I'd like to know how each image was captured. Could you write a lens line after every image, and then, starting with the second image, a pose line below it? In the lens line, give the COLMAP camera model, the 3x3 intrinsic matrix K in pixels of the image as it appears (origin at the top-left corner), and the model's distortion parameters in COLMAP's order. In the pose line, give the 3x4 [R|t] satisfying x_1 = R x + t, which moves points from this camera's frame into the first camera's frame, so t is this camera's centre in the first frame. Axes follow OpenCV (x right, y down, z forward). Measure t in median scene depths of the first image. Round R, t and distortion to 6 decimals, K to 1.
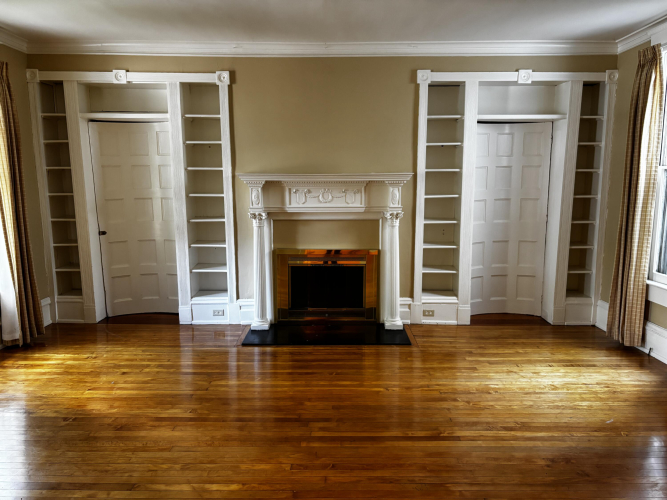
lens RADIAL K [[512.5, 0, 336.7], [0, 512.5, 250.3], [0, 0, 1]] dist [0.086489, -0.112437]
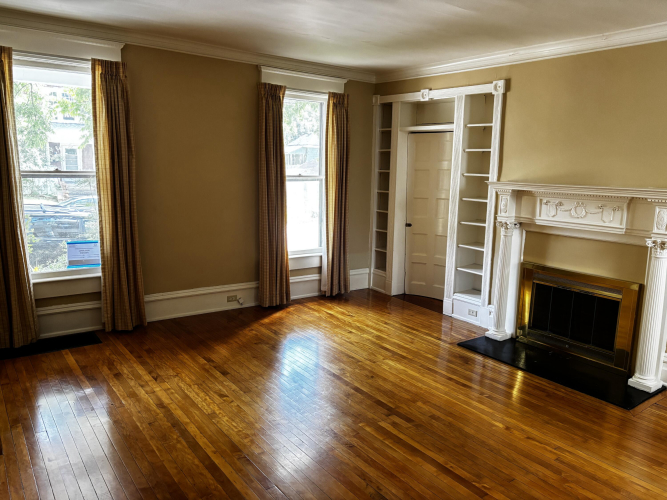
lens RADIAL K [[512.5, 0, 336.7], [0, 512.5, 250.3], [0, 0, 1]] dist [0.086489, -0.112437]
pose [[0.599015, 0.154054, -0.785779, 0.431535], [-0.150746, 0.985468, 0.078287, -0.046301], [0.786420, 0.071558, 0.613533, 0.141461]]
